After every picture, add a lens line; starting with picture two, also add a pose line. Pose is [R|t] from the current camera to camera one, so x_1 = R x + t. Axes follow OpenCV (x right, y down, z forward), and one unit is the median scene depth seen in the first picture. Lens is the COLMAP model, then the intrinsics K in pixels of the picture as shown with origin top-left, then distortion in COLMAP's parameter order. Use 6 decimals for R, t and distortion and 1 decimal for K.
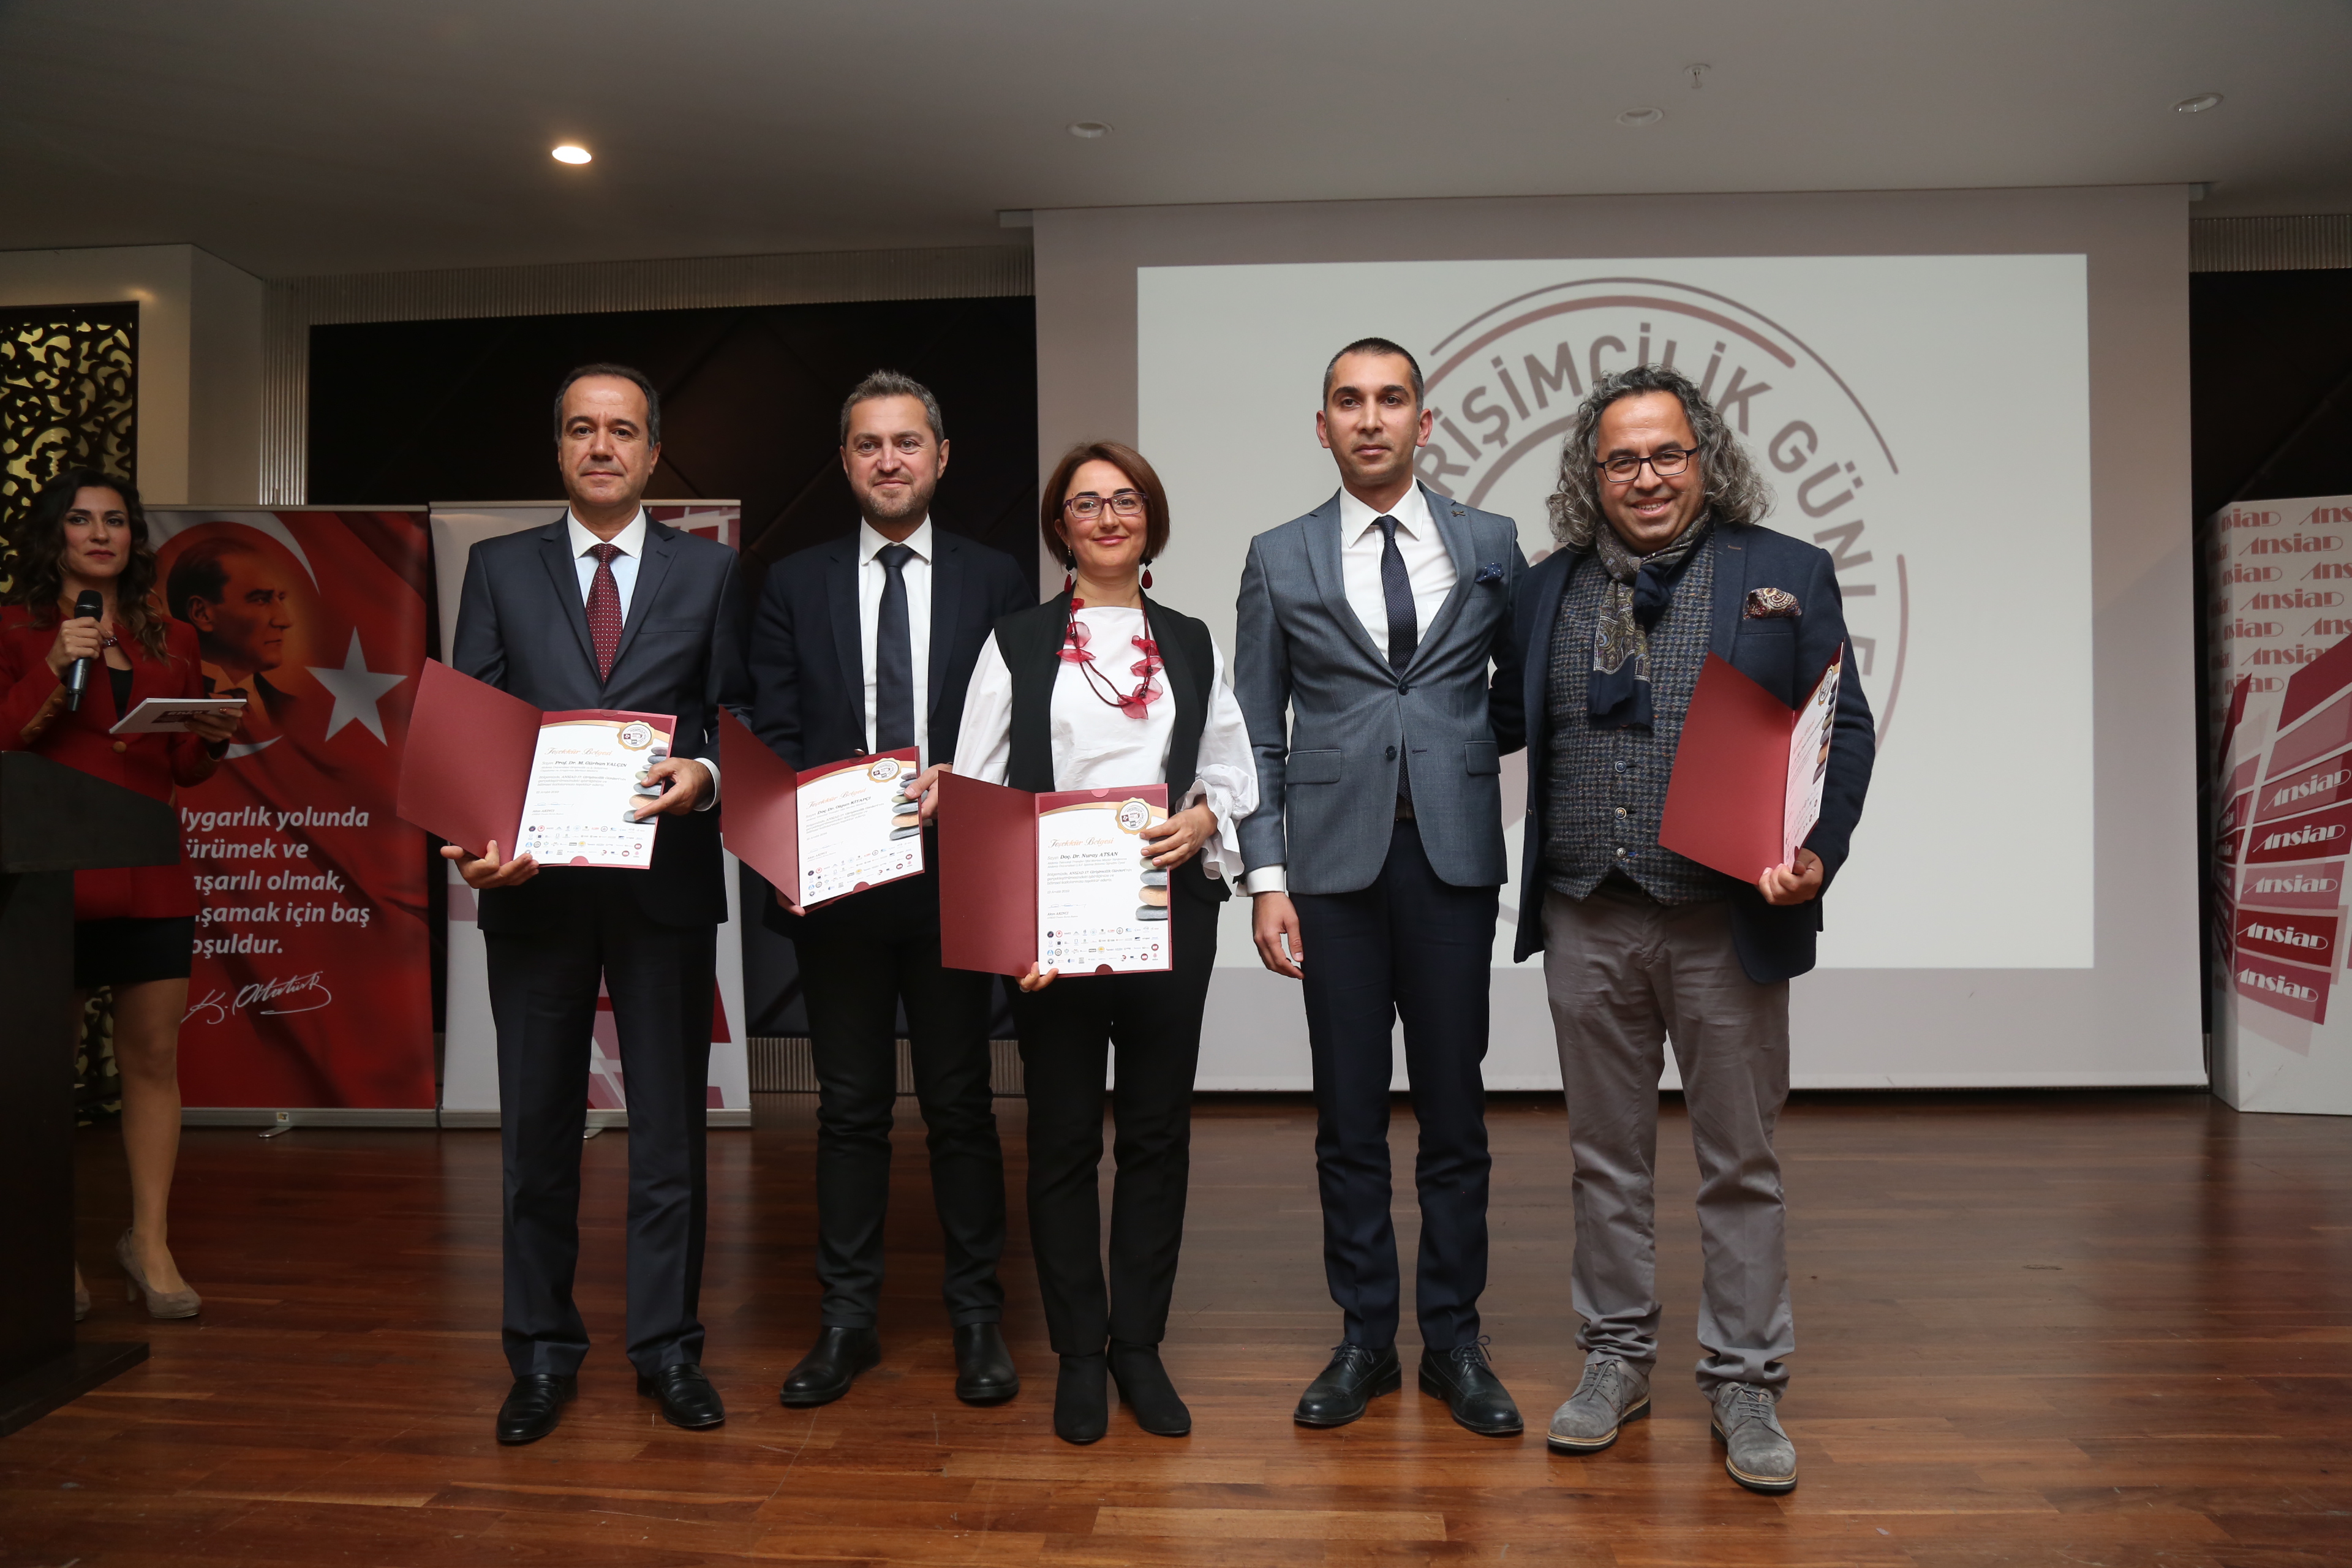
lens RADIAL K [[1687.9, 0, 1191.2], [0, 1687.9, 788.8], [0, 0, 1]] dist [-0.093813, 0.057306]
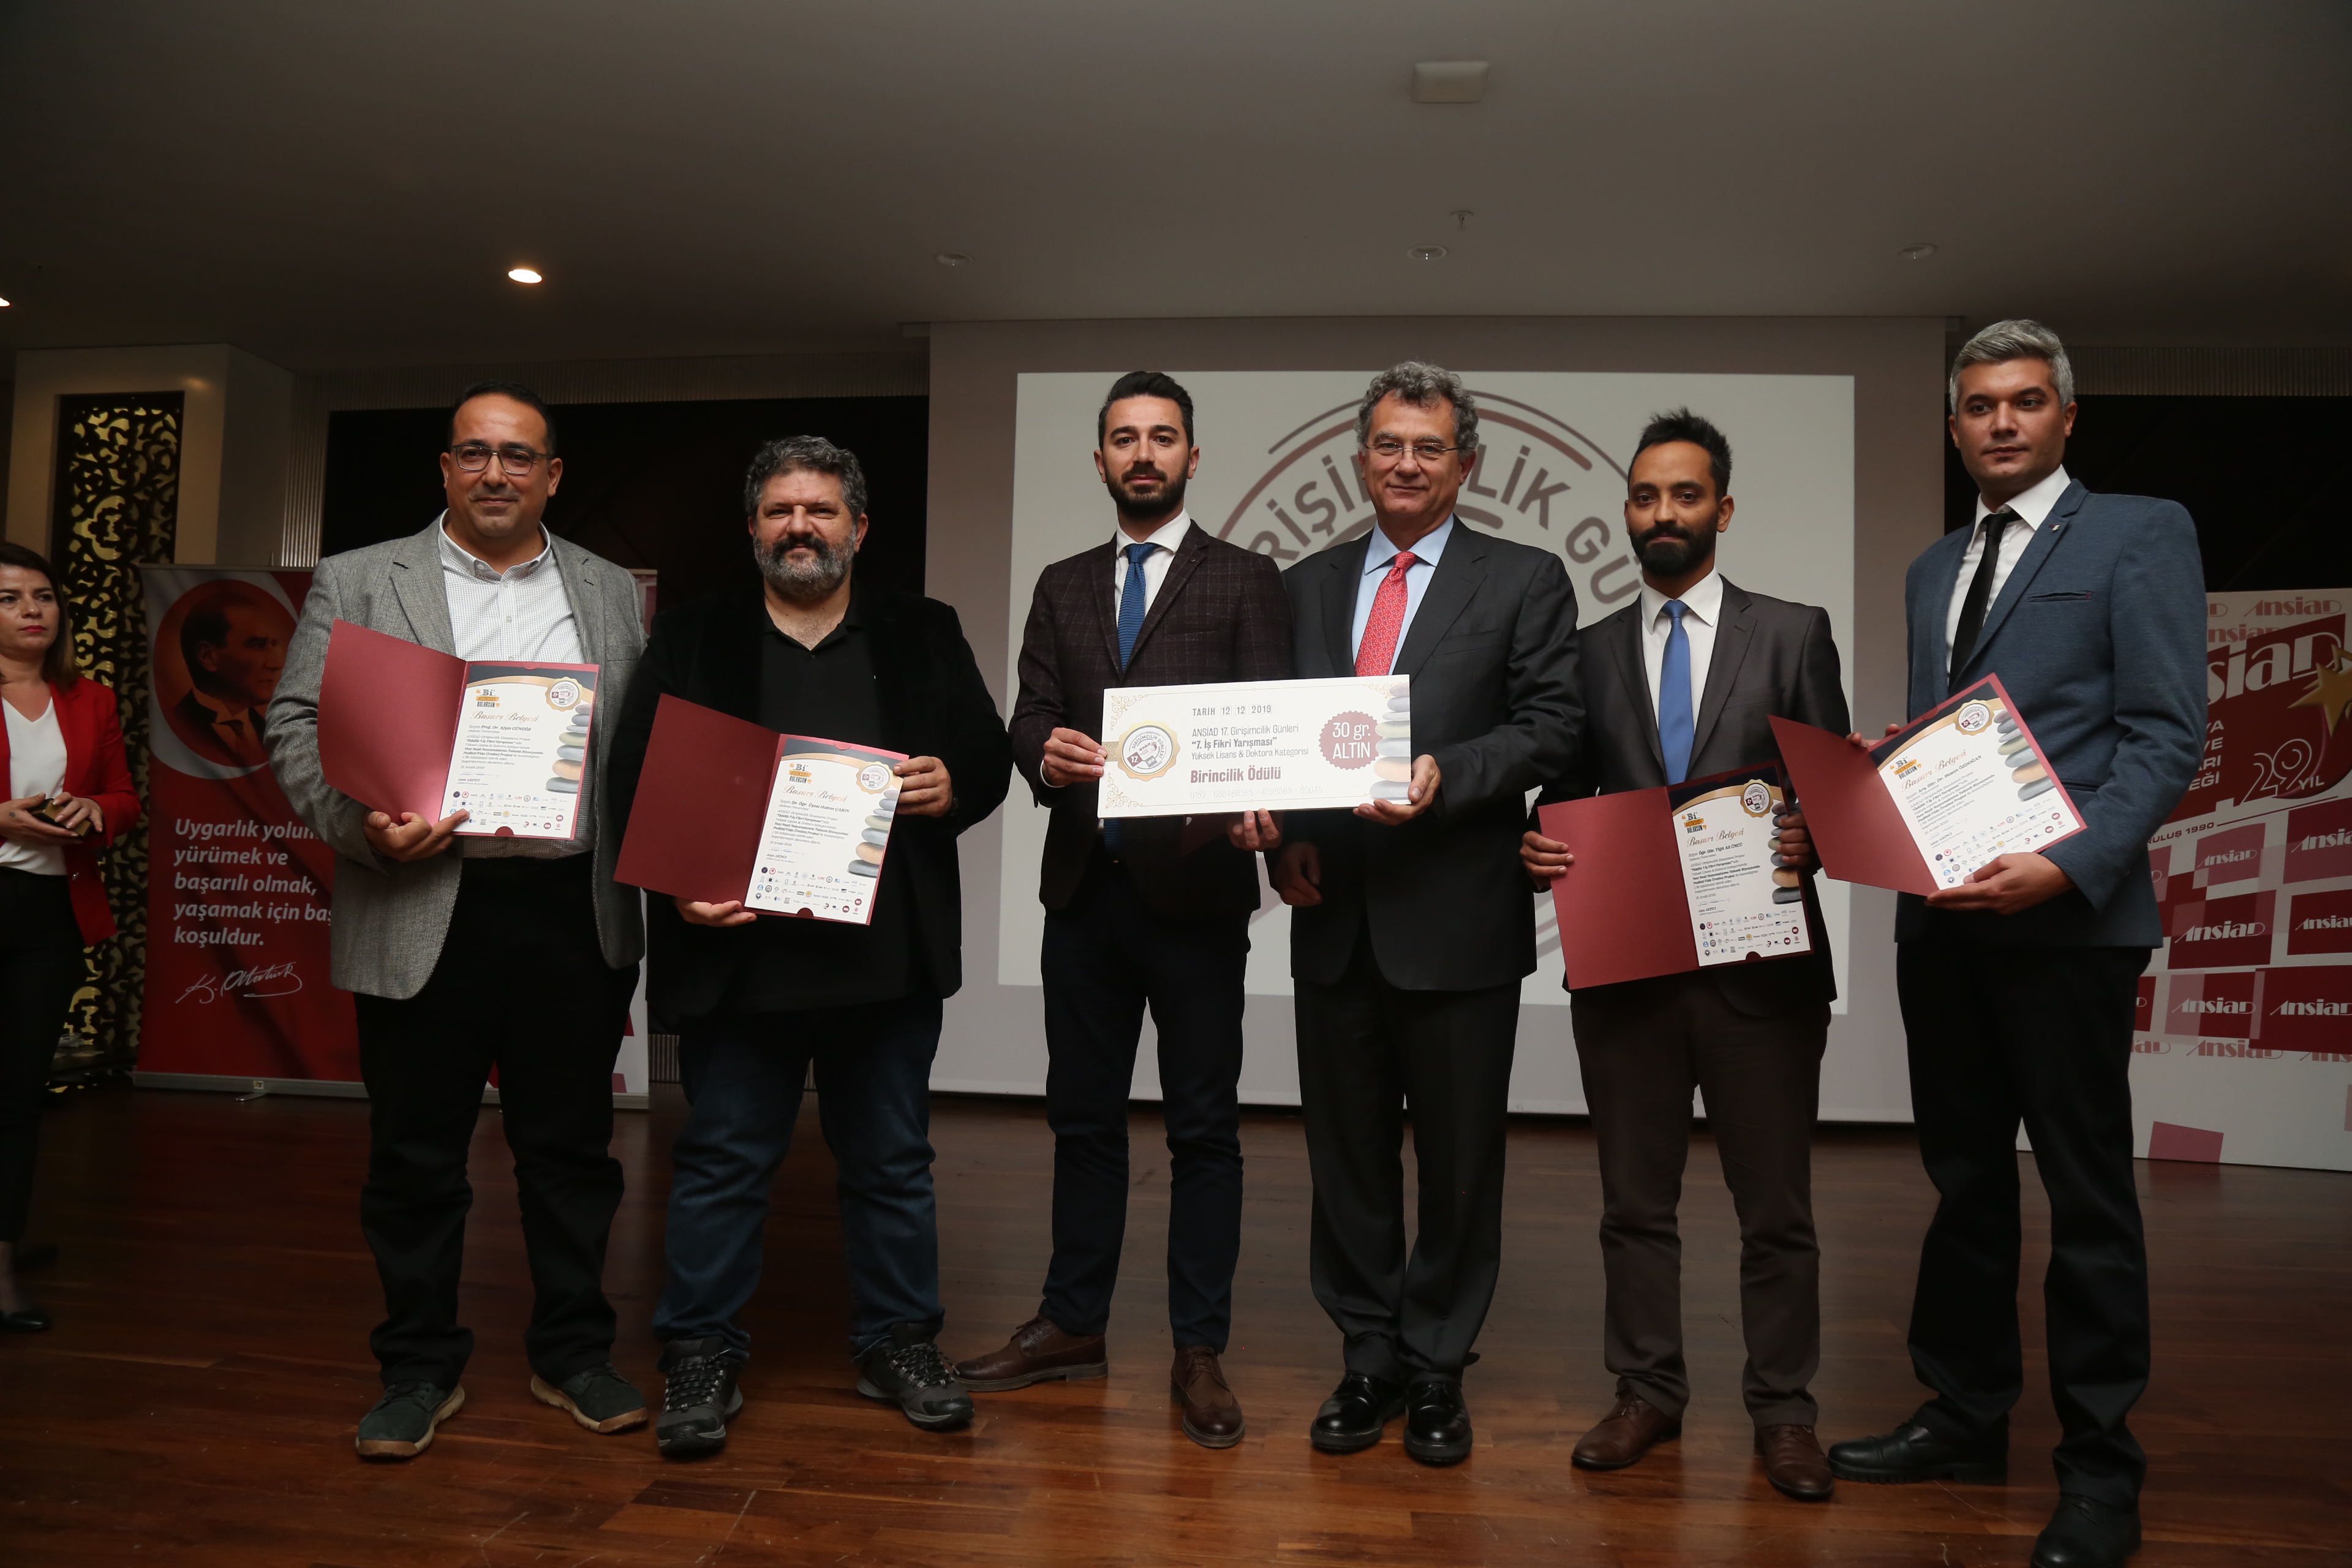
lens RADIAL K [[1592.9, 0, 1196.5], [0, 1592.9, 799.8], [0, 0, 1]] dist [-0.116014, 0.055189]
pose [[0.998832, 0.028552, -0.038986, 0.152059], [-0.029438, 0.999317, -0.022333, 0.000638], [0.038322, 0.023455, 0.998990, -0.071644]]
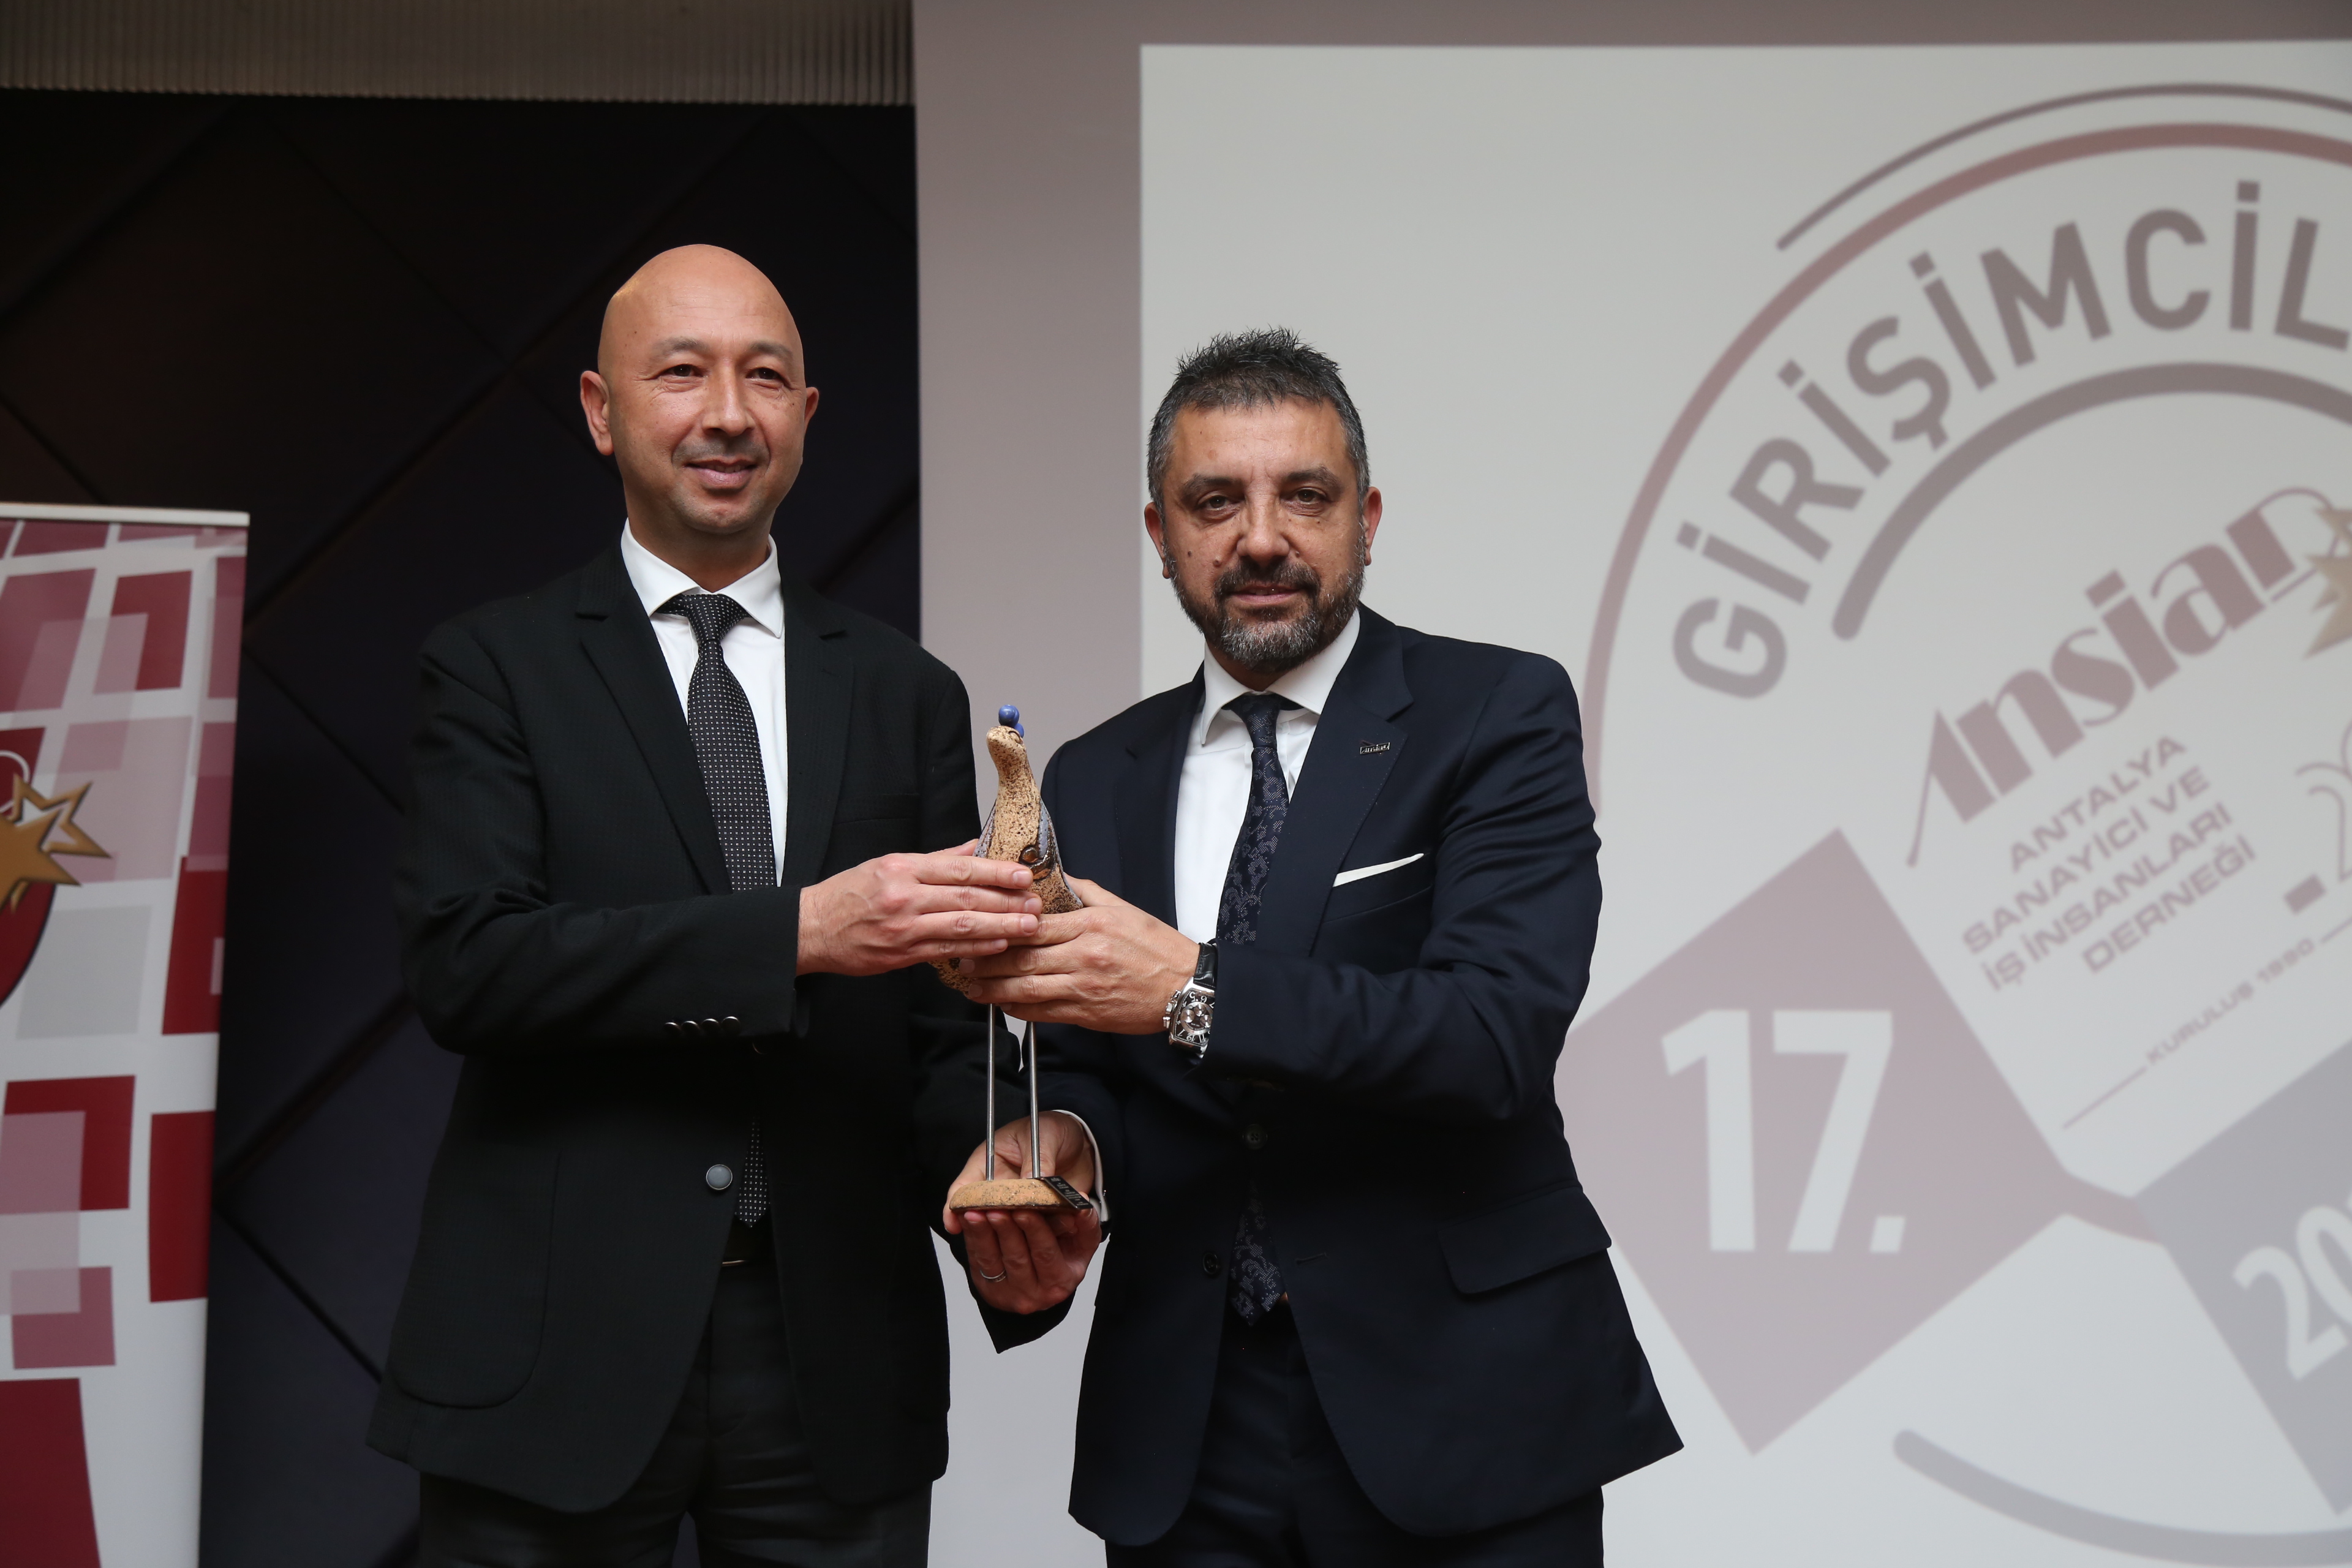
lens RADIAL K [[3184.7, 0, 1206.2], [0, 3184.7, 784.7], [0, 0, 1]] dist [0.153032, 0.000000]
pose [[0.995741, 0.014912, 0.090986, -0.098711], [-0.003201, 0.991831, -0.127518, 0.000907], [-0.092144, 0.126684, 0.987654, 0.169384]]
